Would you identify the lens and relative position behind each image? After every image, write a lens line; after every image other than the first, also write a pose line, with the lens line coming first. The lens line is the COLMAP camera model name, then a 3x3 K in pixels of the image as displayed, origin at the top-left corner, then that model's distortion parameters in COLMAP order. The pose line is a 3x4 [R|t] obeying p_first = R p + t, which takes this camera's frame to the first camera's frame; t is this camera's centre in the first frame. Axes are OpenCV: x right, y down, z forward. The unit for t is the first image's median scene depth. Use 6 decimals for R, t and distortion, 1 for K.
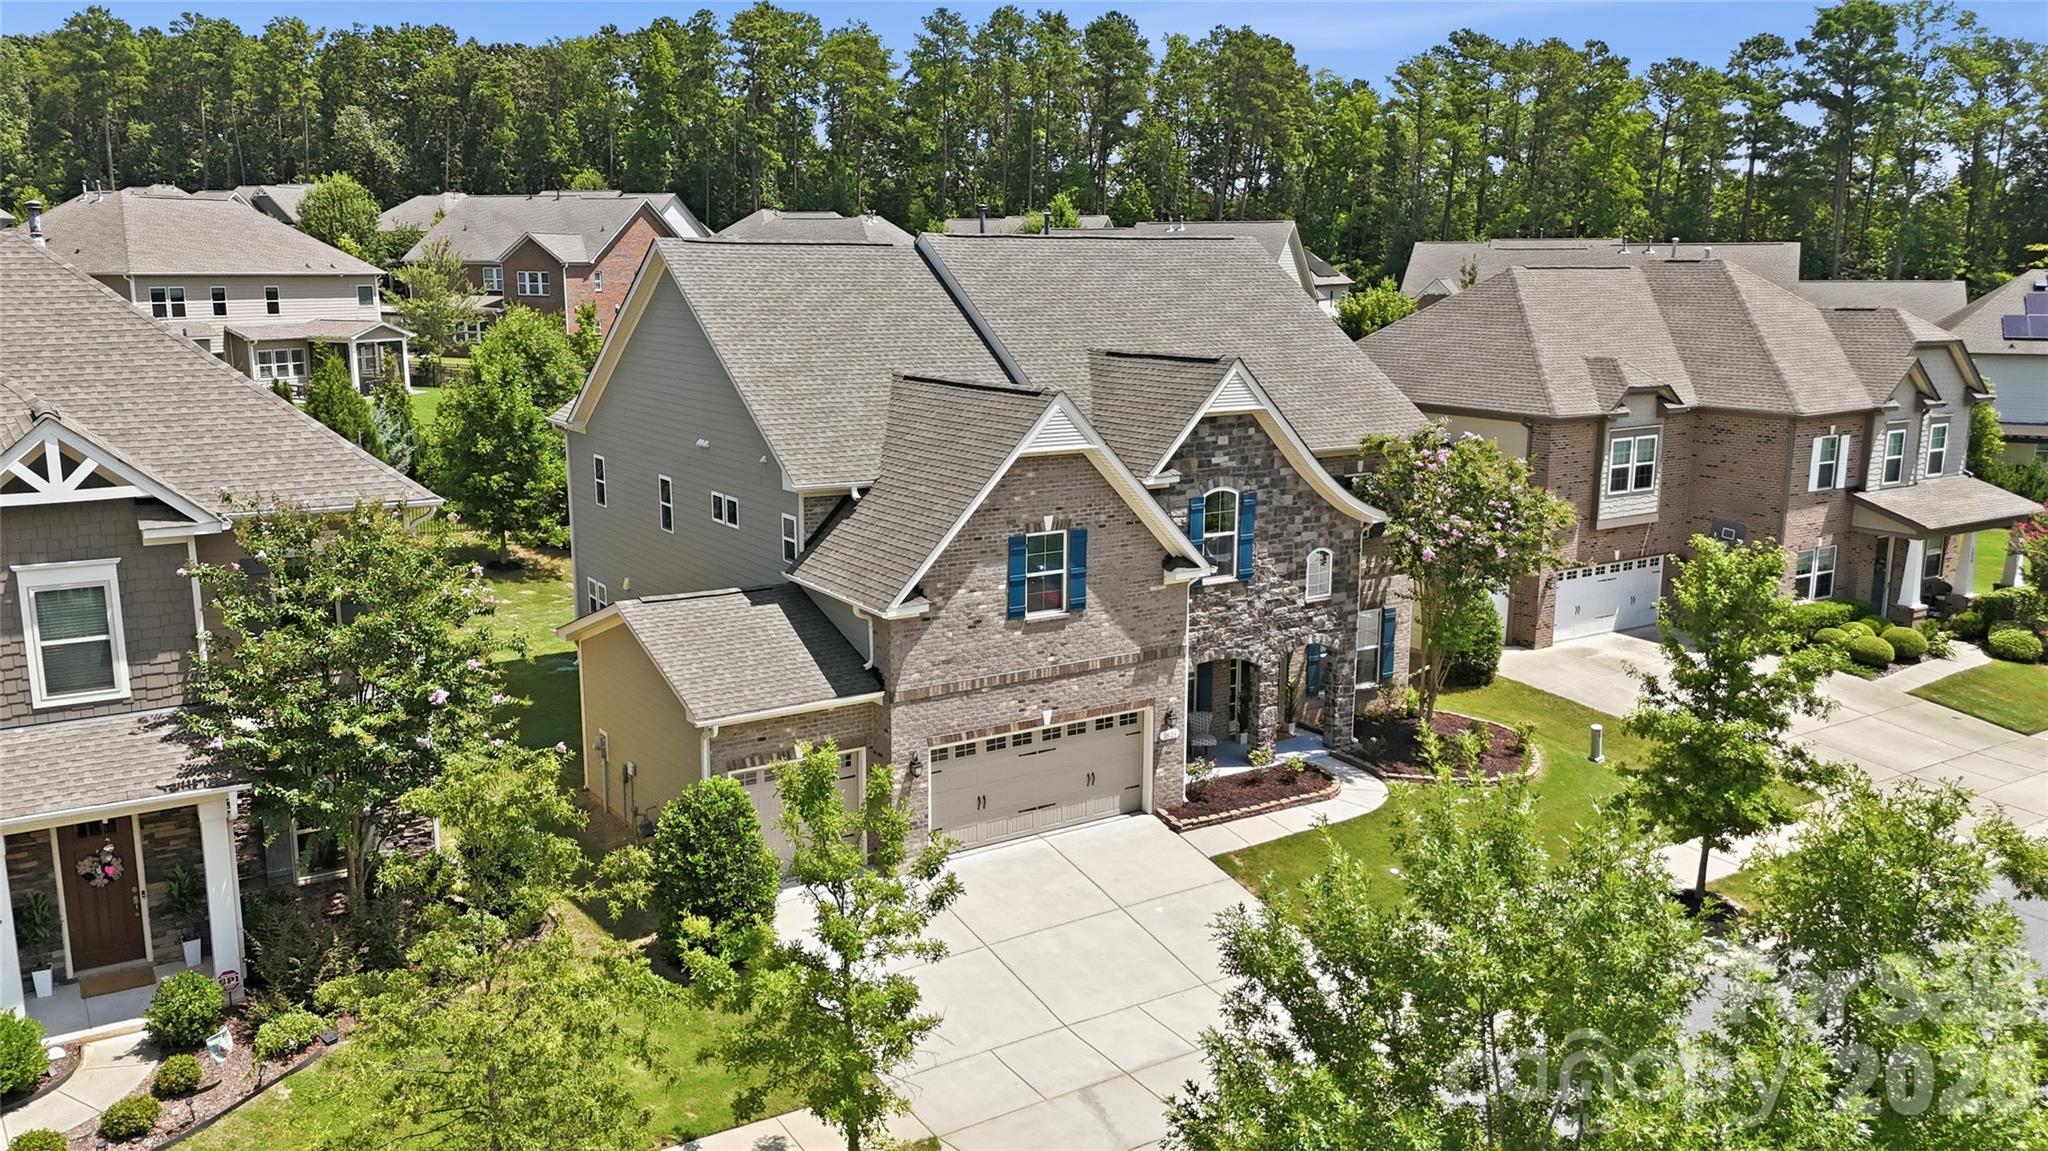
lens RADIAL K [[1520.3, 0, 955.2], [0, 1520.3, 585.7], [0, 0, 1]] dist [0.040769, -0.002038]
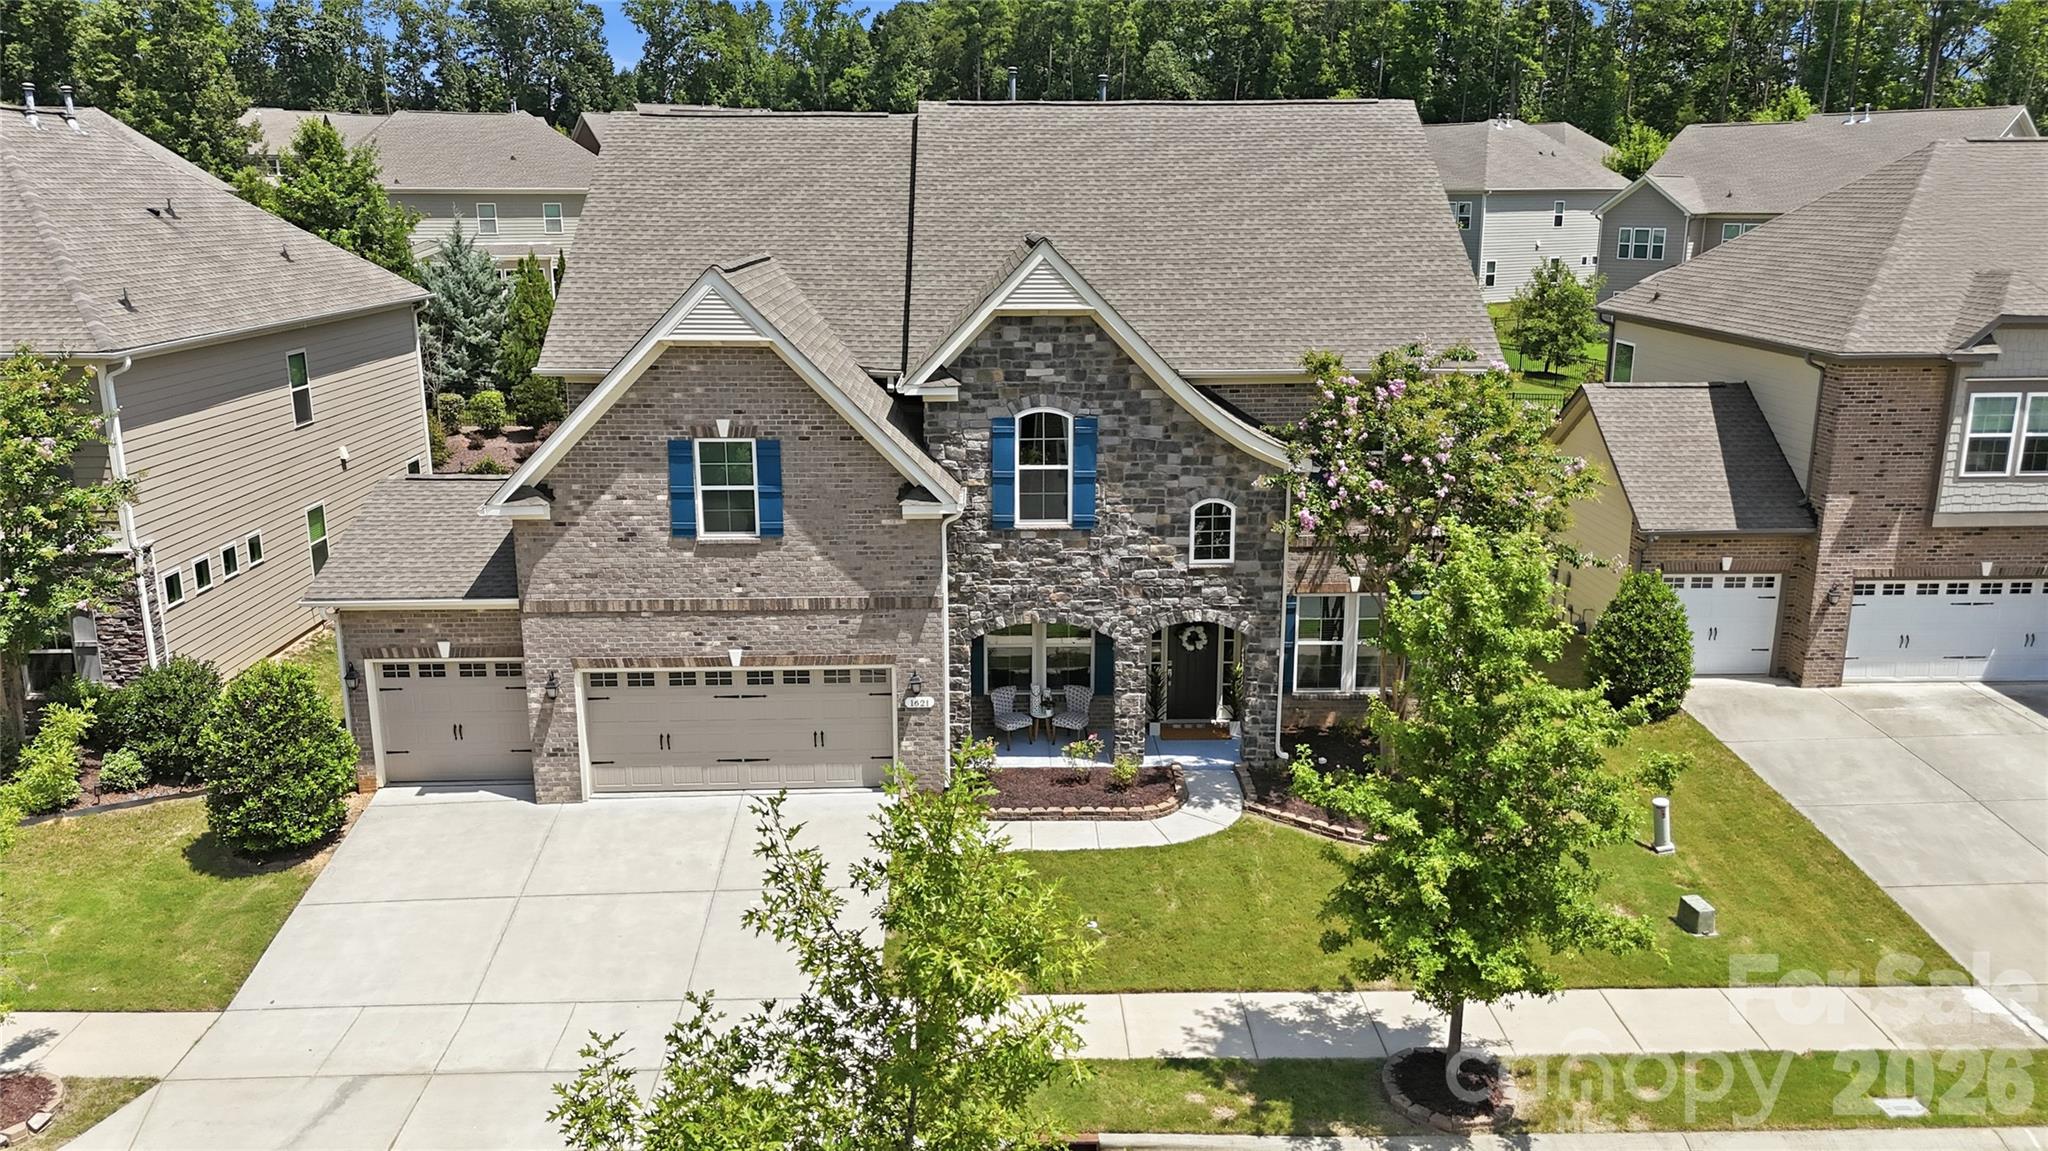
lens RADIAL K [[1459.2, 0, 1024.0], [0, 1459.2, 575.5], [0, 0, 1]] dist [0.062437, -0.004555]
pose [[0.874985, 0.122300, -0.468448, 0.528478], [-0.100155, 0.992363, 0.072008, -0.031267], [0.473677, -0.016088, 0.880552, 0.320943]]
